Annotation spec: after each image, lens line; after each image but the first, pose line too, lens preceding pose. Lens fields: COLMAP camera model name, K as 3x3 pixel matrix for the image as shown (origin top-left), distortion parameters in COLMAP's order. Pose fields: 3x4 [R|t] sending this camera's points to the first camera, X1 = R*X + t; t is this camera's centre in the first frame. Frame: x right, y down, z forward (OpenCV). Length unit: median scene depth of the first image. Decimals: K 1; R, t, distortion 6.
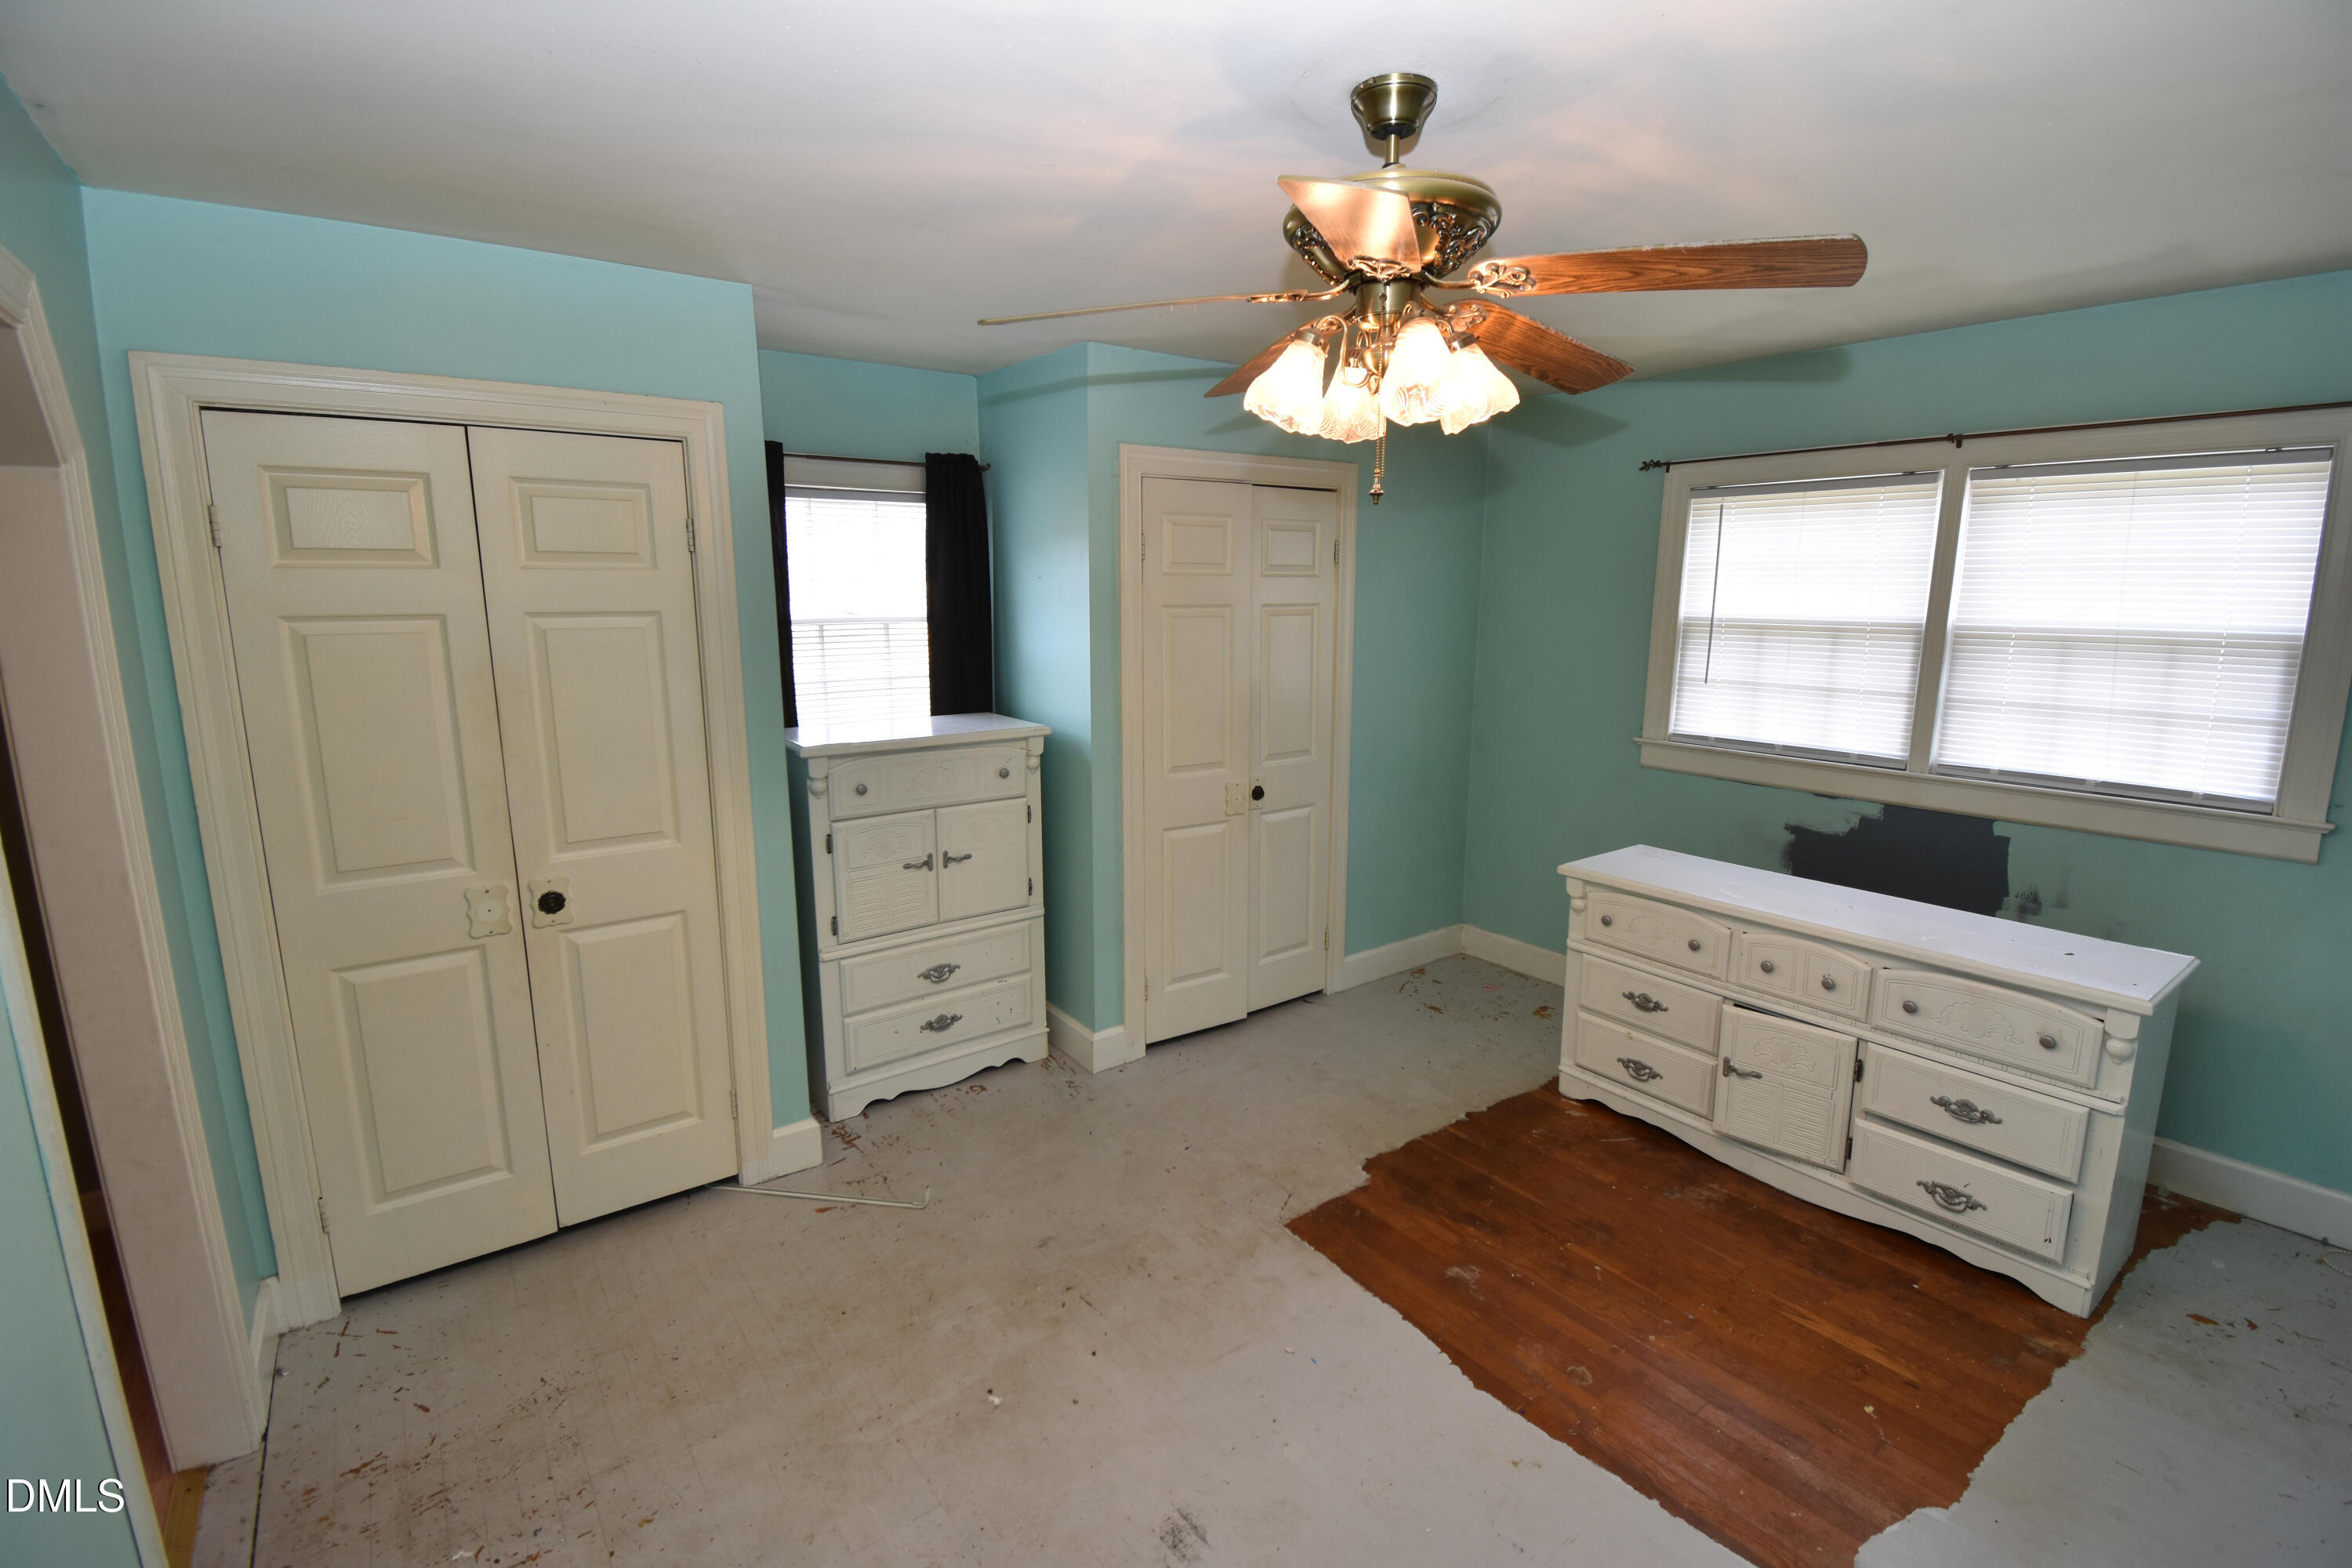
lens RADIAL K [[1033.2, 0, 1188.2], [0, 1033.2, 778.4], [0, 0, 1]] dist [-0.006617, -0.006442]
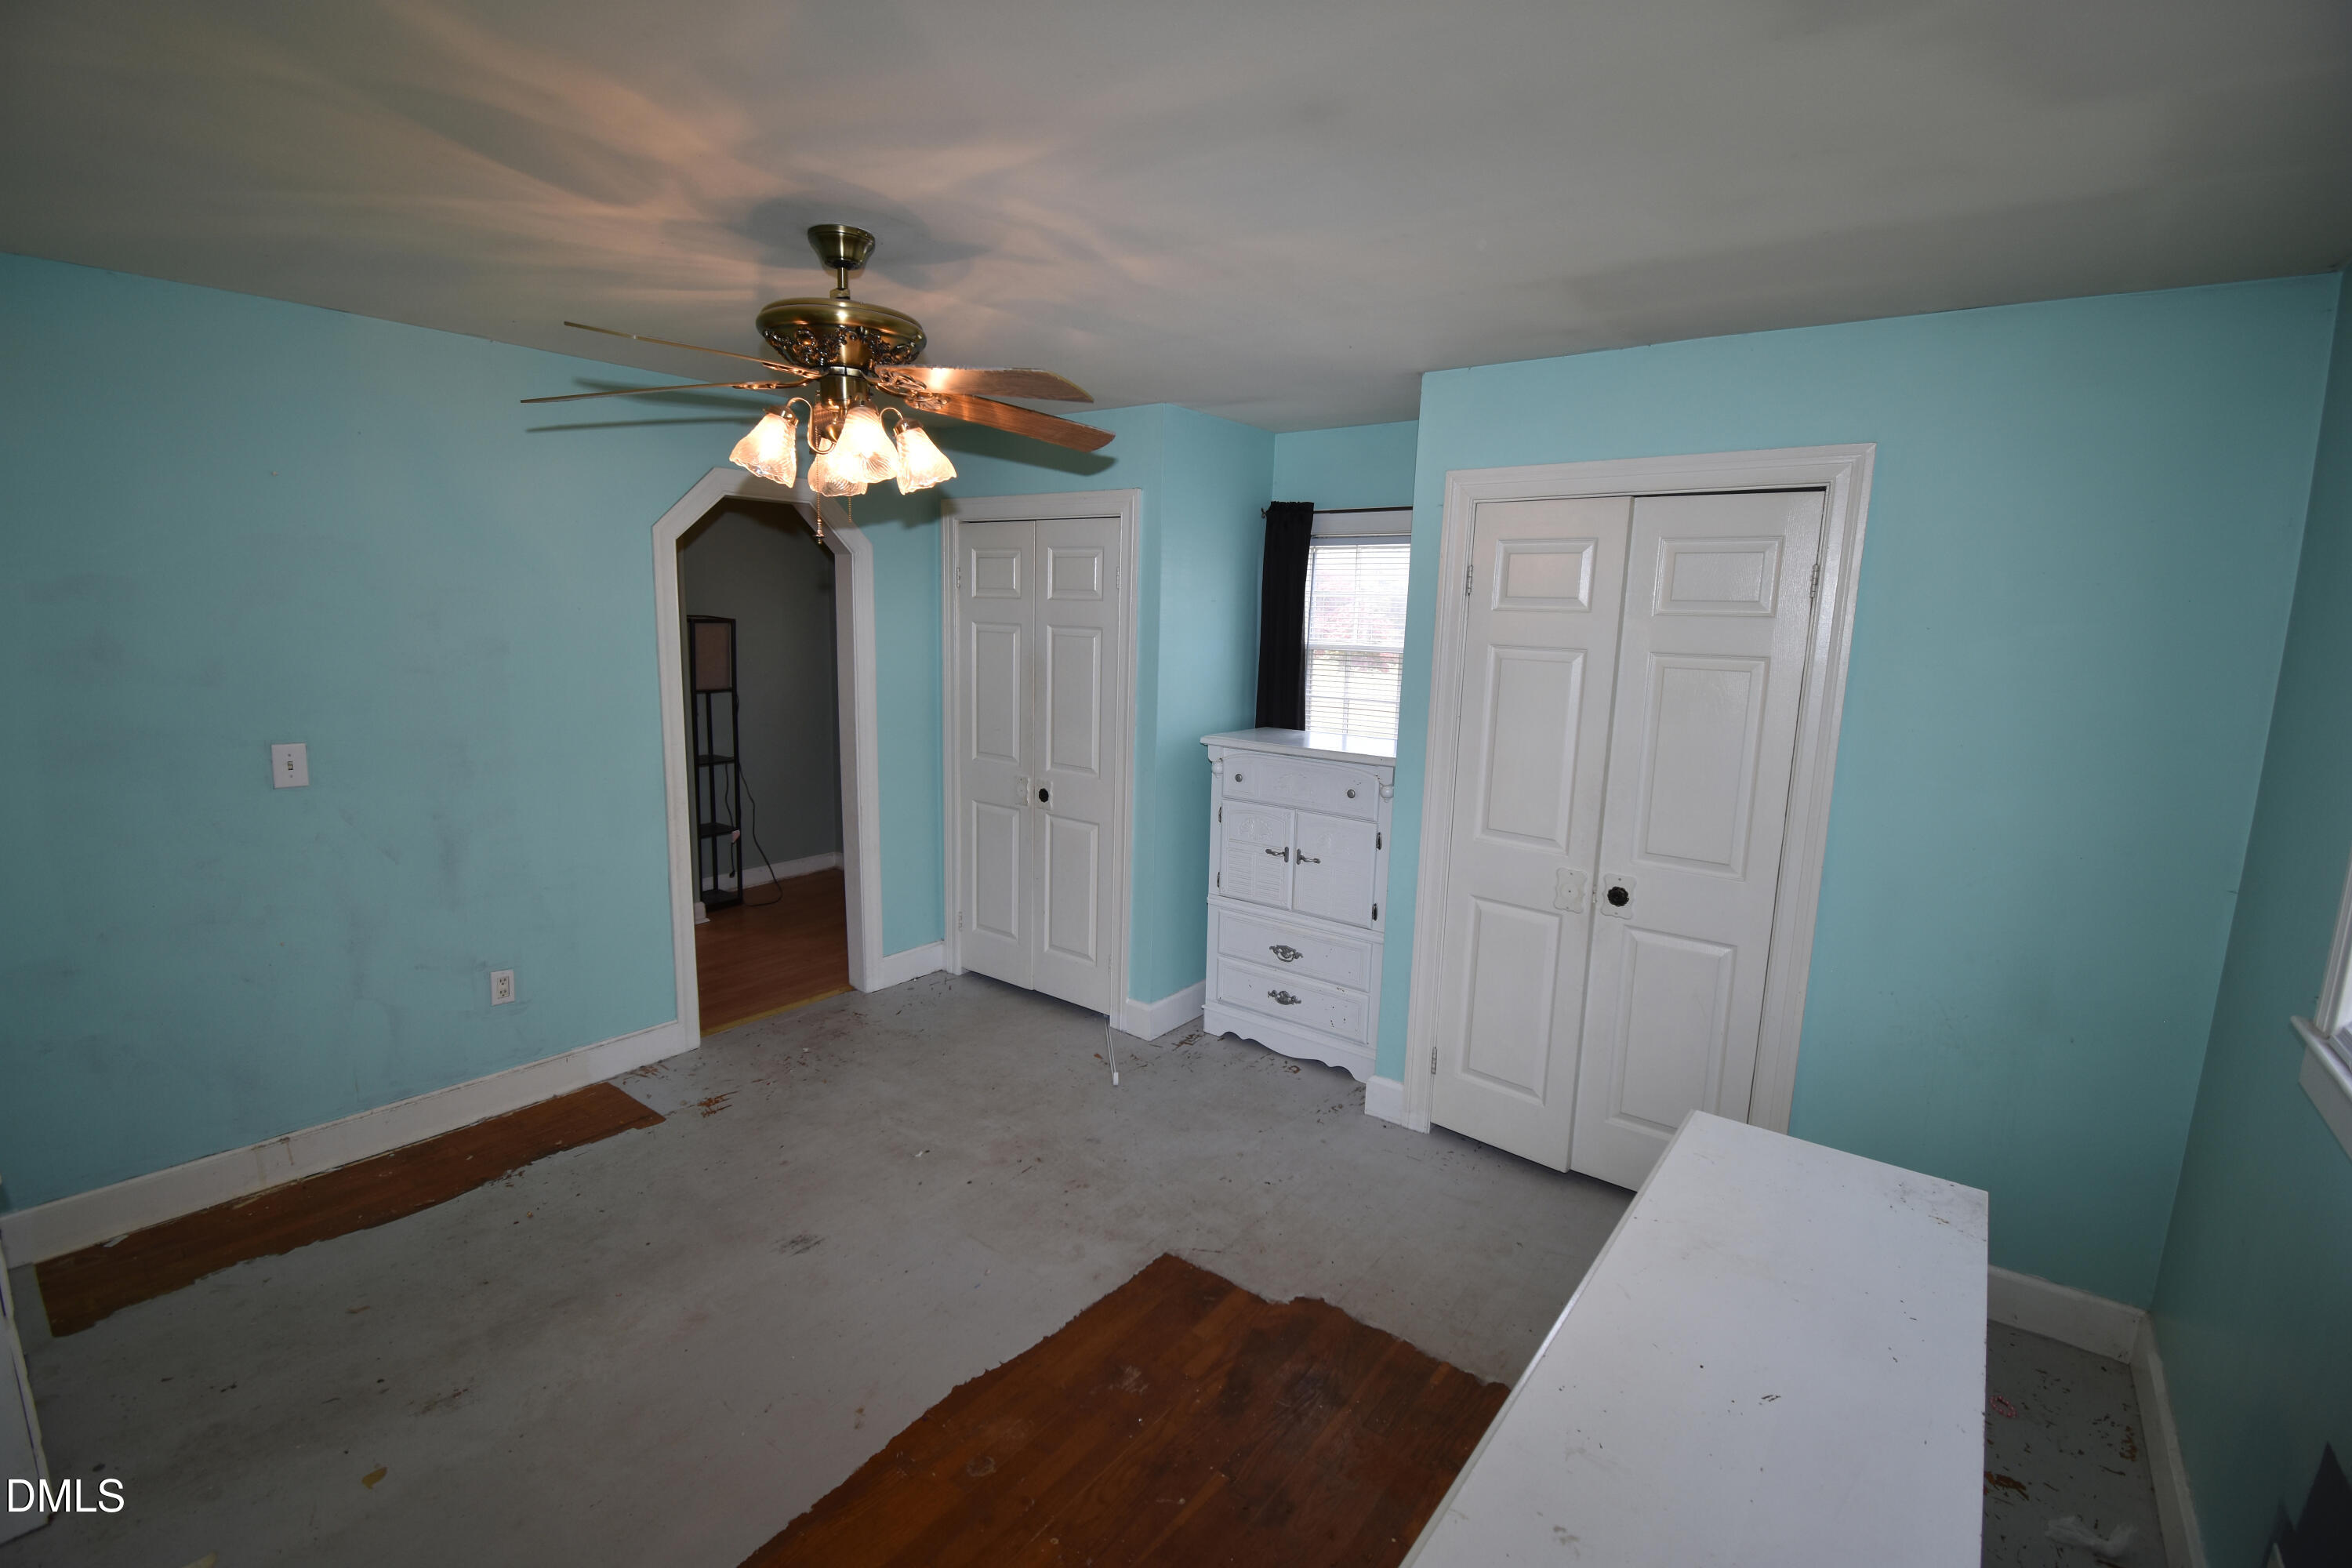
lens RADIAL K [[1033.2, 0, 1182.1], [0, 1033.2, 771.3], [0, 0, 1]] dist [-0.006617, -0.006442]
pose [[0.288073, 0.154214, -0.945110, 0.852229], [-0.204806, 0.974033, 0.096508, -0.104011], [0.935451, 0.165763, 0.312177, 0.553221]]
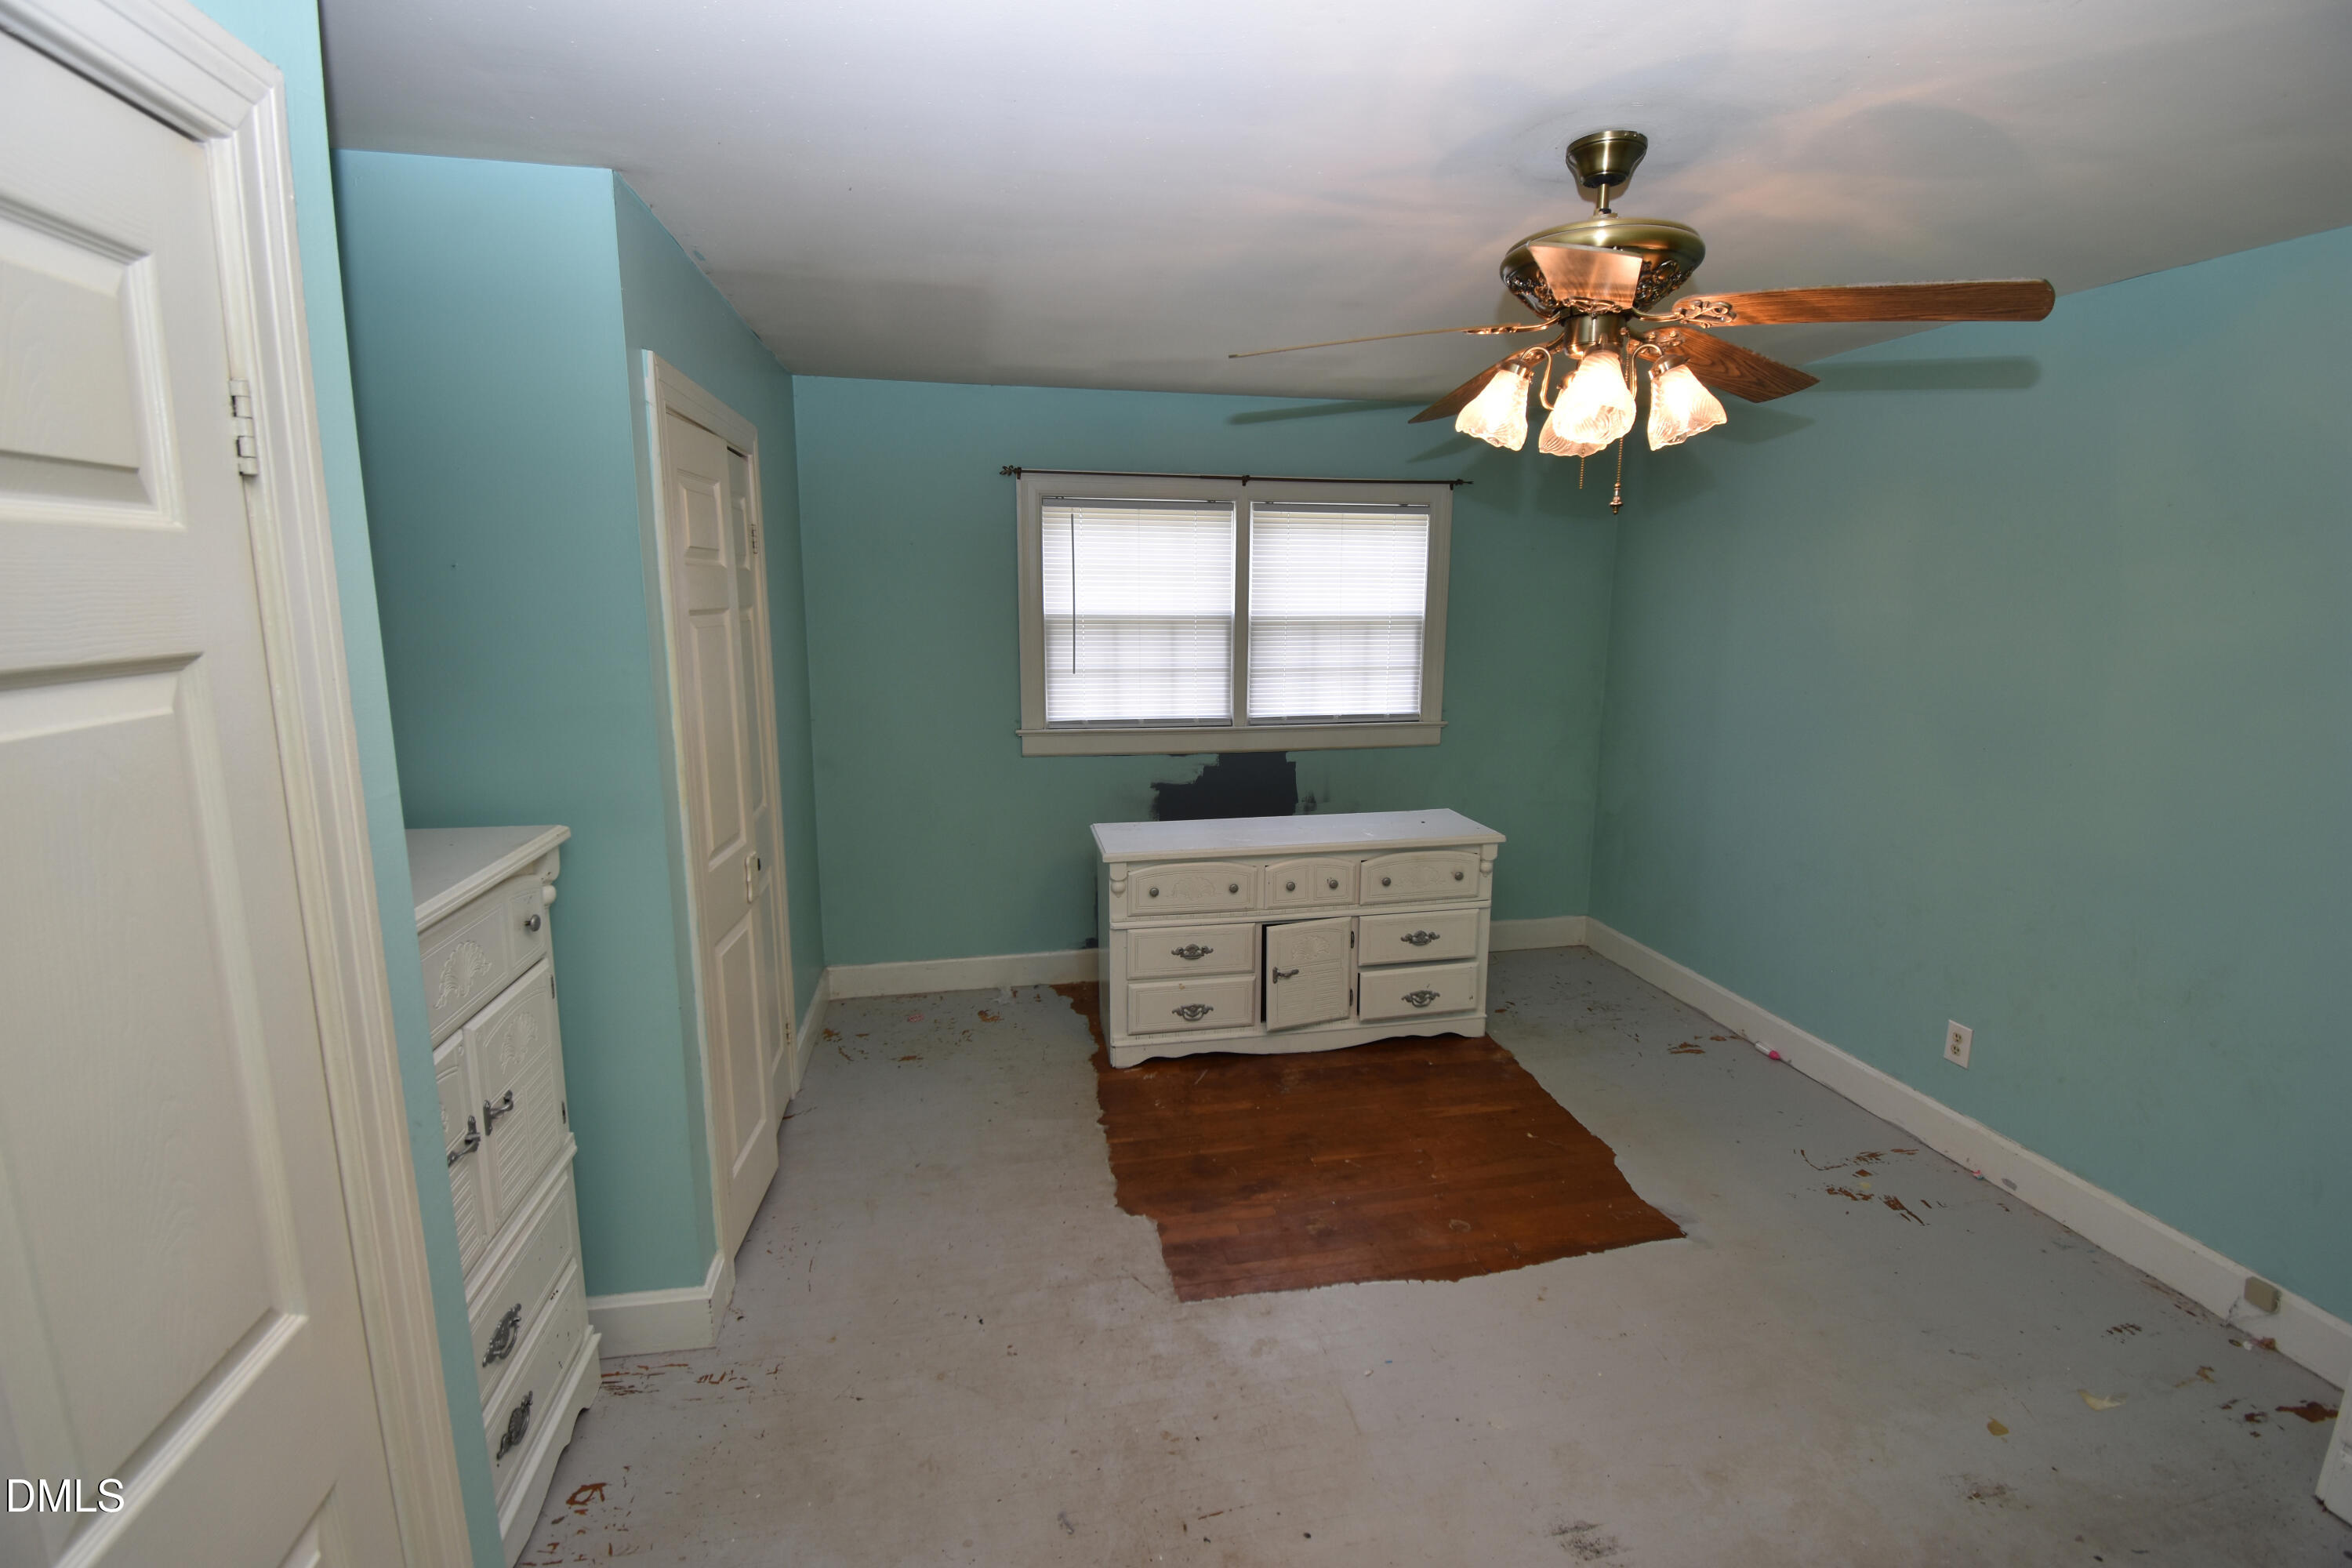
lens RADIAL K [[1033.2, 0, 1180.3], [0, 1033.2, 772.7], [0, 0, 1]] dist [-0.006617, -0.006442]
pose [[0.429043, -0.156416, 0.889638, -0.555835], [0.158775, 0.982618, 0.096191, -0.091147], [-0.889220, 0.099982, 0.446420, 0.490233]]
